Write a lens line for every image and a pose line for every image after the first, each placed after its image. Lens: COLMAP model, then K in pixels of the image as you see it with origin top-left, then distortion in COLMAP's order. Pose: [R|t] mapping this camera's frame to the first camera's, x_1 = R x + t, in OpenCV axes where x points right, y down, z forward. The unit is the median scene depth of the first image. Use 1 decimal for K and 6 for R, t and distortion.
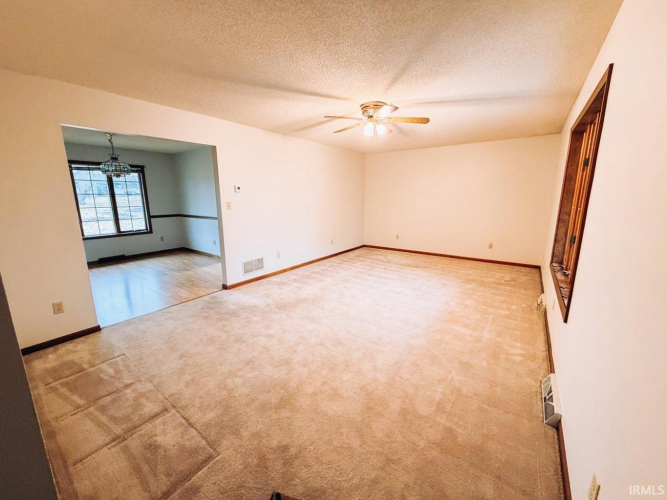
lens RADIAL K [[266.7, 0, 331.7], [0, 266.7, 248.2], [0, 0, 1]] dist [-0.006584, 0.001481]
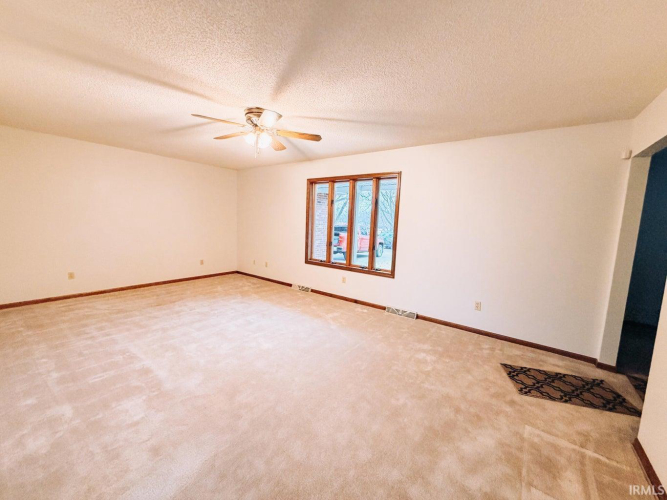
lens RADIAL K [[266.7, 0, 329.9], [0, 266.7, 248.7], [0, 0, 1]] dist [-0.006584, 0.001481]
pose [[0.014604, -0.108038, 0.994039, -0.532145], [0.157729, 0.981947, 0.104407, -0.112423], [-0.987374, 0.155264, 0.031381, 0.581006]]
